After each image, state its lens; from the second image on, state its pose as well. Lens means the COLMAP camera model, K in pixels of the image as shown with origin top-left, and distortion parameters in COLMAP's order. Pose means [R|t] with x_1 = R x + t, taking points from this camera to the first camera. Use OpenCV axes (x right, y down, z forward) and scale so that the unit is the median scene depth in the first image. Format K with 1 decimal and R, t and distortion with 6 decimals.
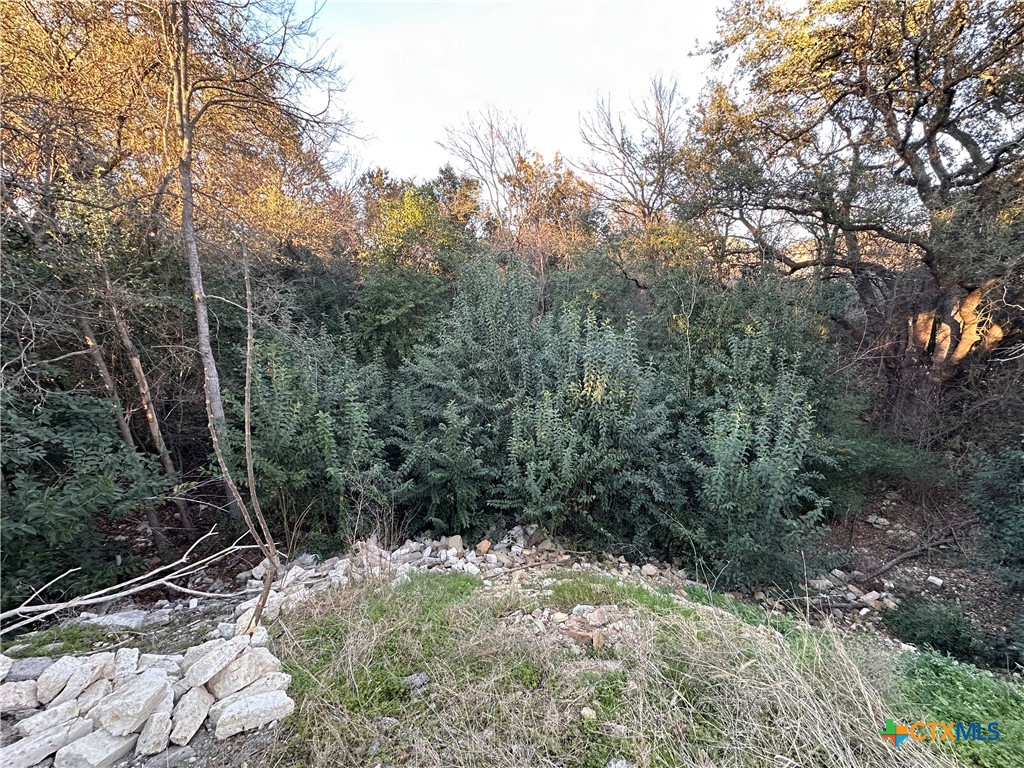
lens RADIAL K [[404.9, 0, 512.0], [0, 404.9, 384.0], [0, 0, 1]] dist [-0.018641, -0.000003]
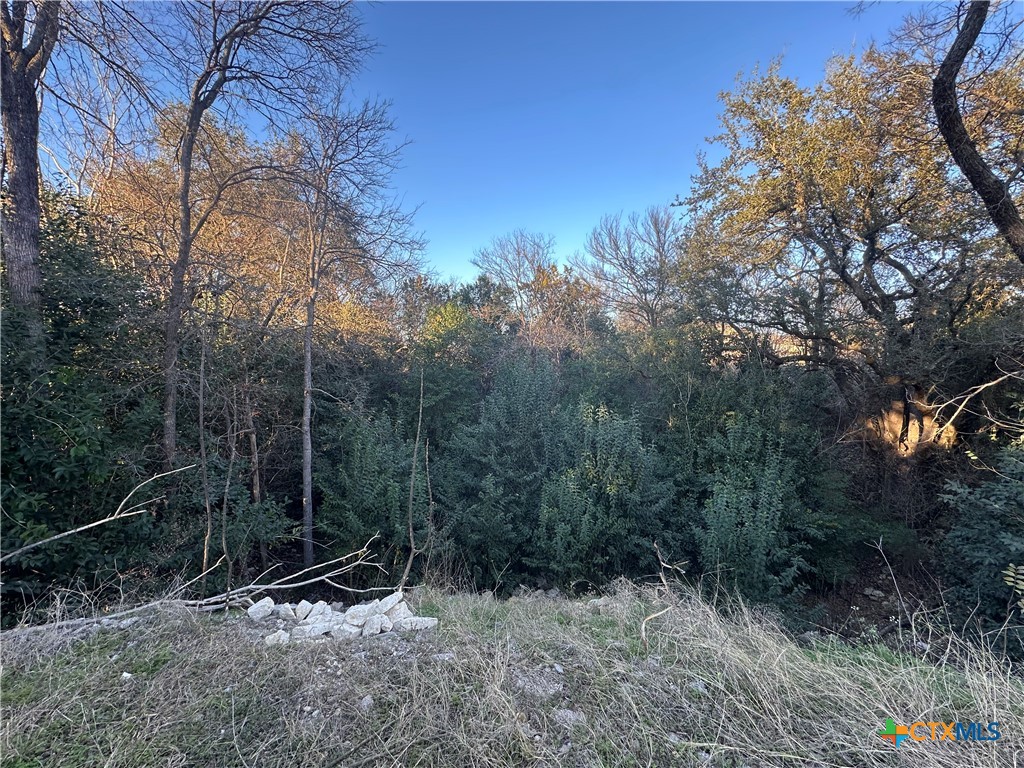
lens RADIAL K [[404.9, 0, 512.0], [0, 404.9, 384.0], [0, 0, 1]] dist [-0.018641, -0.000003]
pose [[0.999231, 0.007427, -0.038511, -0.029768], [-0.015012, 0.979559, -0.200594, 0.020086], [0.036234, 0.201018, 0.978917, -0.232583]]
